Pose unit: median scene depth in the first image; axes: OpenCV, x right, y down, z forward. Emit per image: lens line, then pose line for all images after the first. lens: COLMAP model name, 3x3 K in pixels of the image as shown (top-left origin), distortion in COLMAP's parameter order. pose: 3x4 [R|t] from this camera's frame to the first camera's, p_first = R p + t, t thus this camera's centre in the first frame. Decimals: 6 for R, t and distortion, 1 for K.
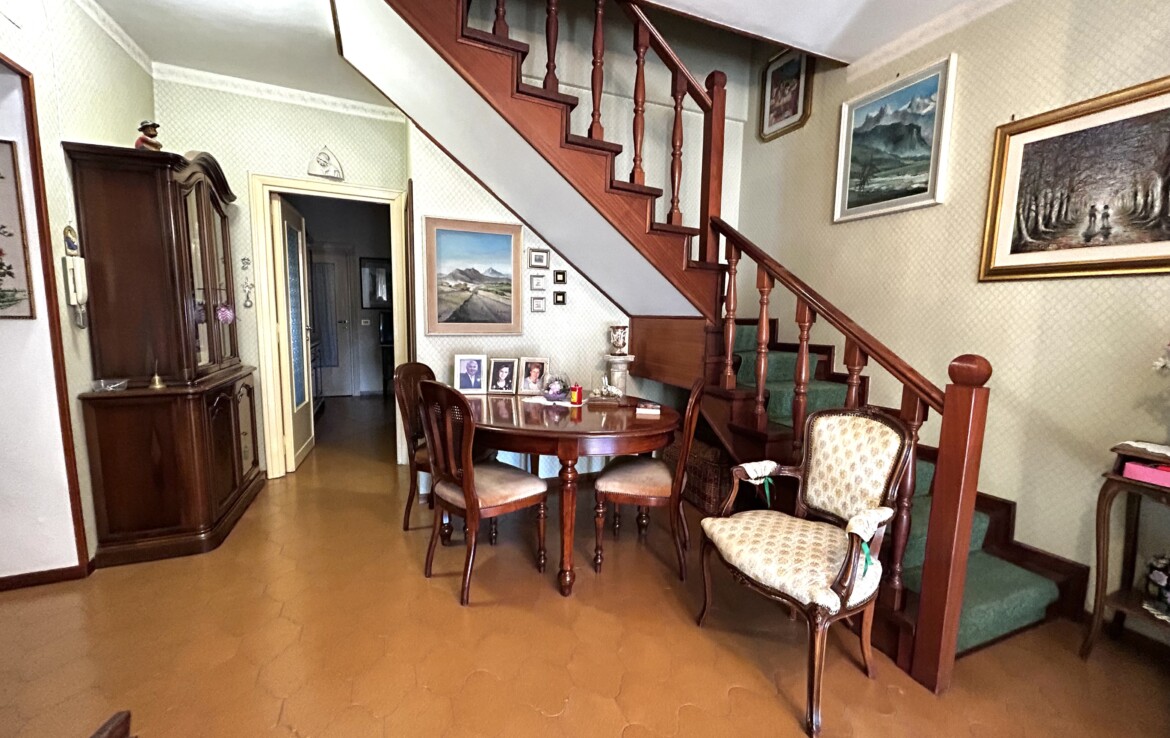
lens RADIAL K [[466.2, 0, 585.0], [0, 466.2, 369.0], [0, 0, 1]] dist [-0.001950, -0.000694]
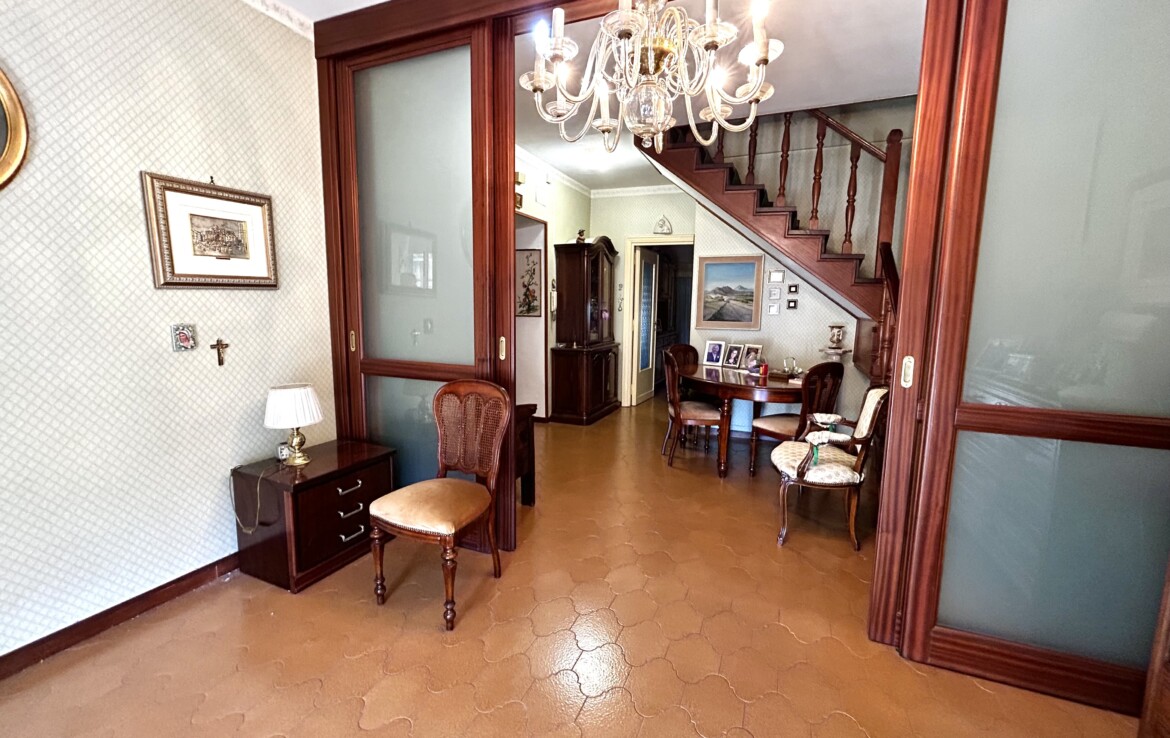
lens RADIAL K [[469.0, 0, 605.6], [0, 469.0, 364.6], [0, 0, 1]] dist [-0.014205, 0.011672]
pose [[0.724357, 0.080242, -0.684739, 0.572443], [-0.083433, 0.996107, 0.028471, 0.034647], [0.684358, 0.036507, 0.728232, -0.417677]]
